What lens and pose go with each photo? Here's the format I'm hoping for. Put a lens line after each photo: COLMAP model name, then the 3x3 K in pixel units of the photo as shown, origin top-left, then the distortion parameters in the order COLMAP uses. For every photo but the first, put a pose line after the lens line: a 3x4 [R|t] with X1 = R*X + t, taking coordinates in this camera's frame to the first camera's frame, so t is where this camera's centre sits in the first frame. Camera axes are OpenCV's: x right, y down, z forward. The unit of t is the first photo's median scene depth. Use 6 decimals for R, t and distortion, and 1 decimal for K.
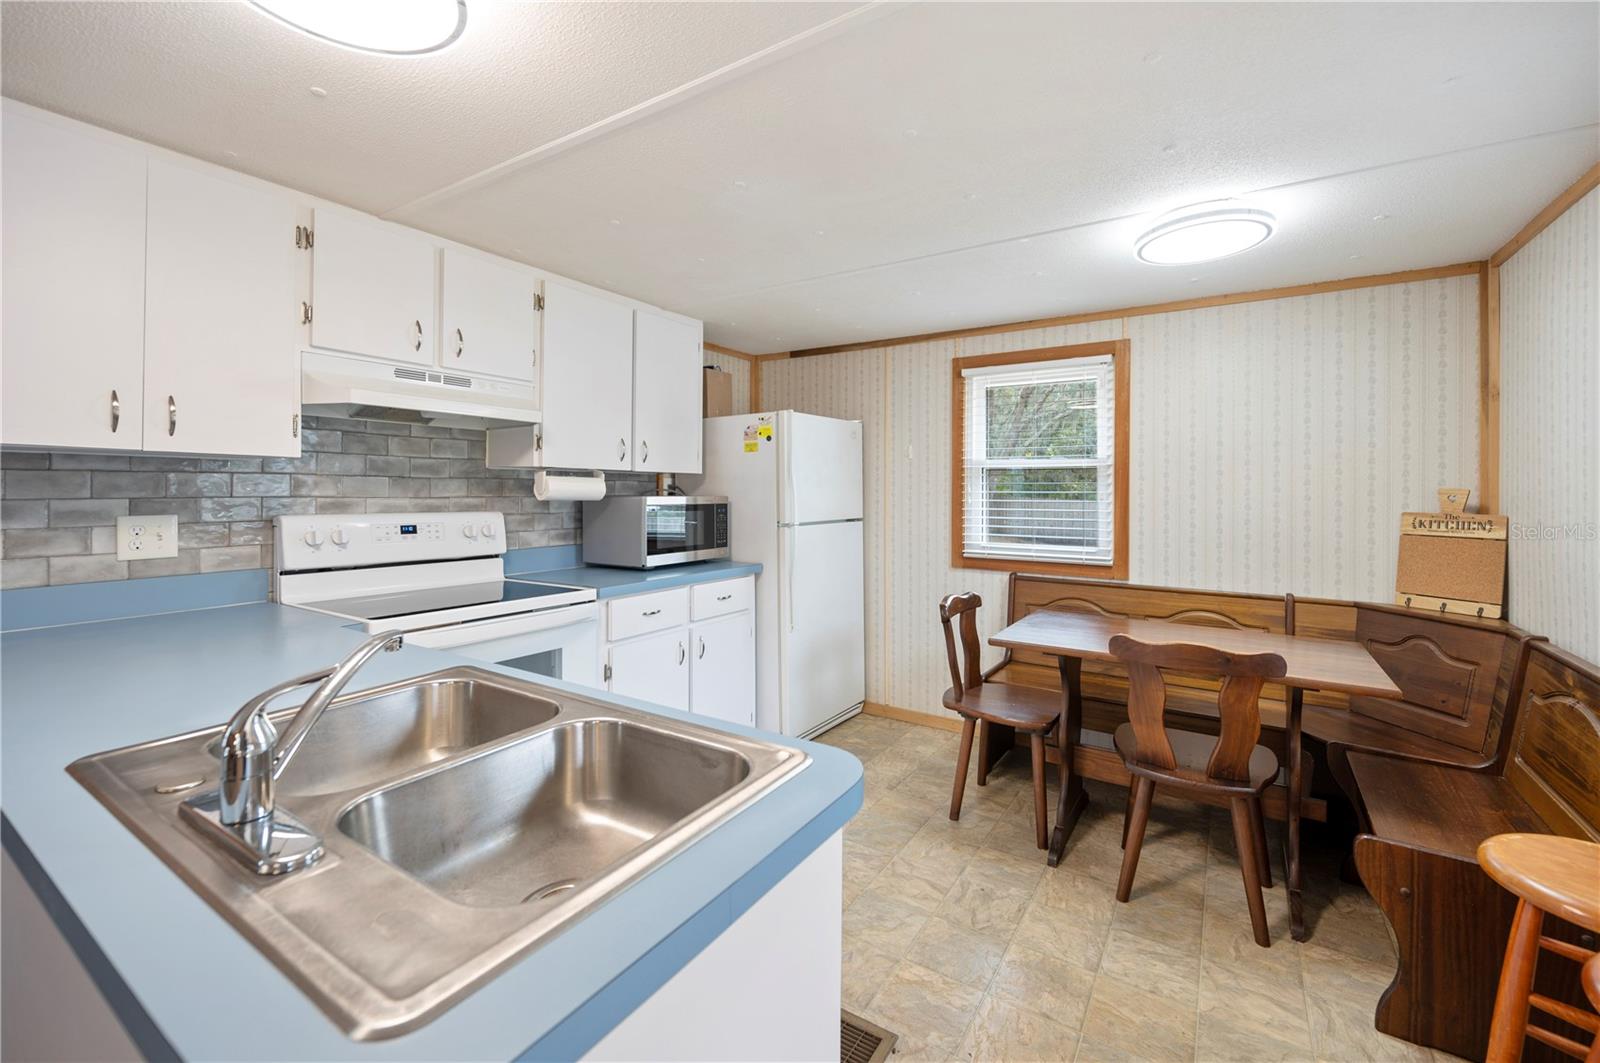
lens RADIAL K [[661.6, 0, 832.9], [0, 661.6, 489.0], [0, 0, 1]] dist [0.003320, -0.001207]
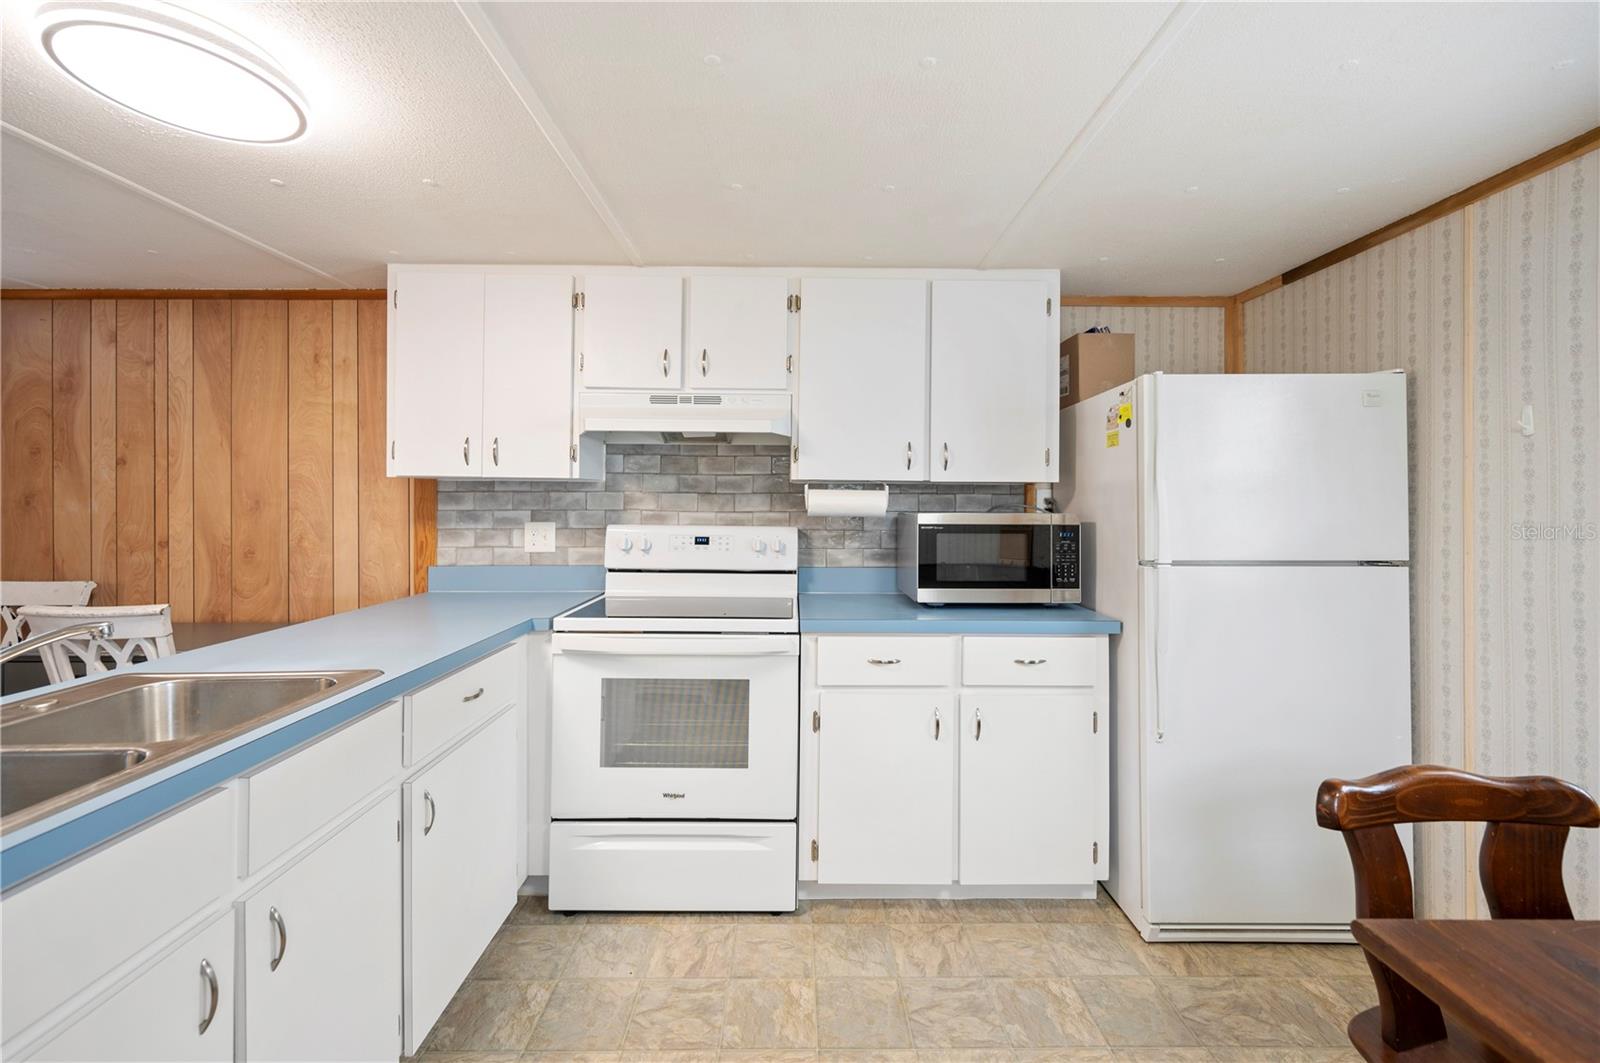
lens RADIAL K [[661.6, 0, 819.6], [0, 661.6, 499.6], [0, 0, 1]] dist [0.003320, -0.001207]
pose [[0.532011, -0.006477, -0.846713, 0.351534], [-0.000313, 0.999969, -0.007847, 0.001496], [0.846738, 0.004440, 0.531992, 0.522702]]
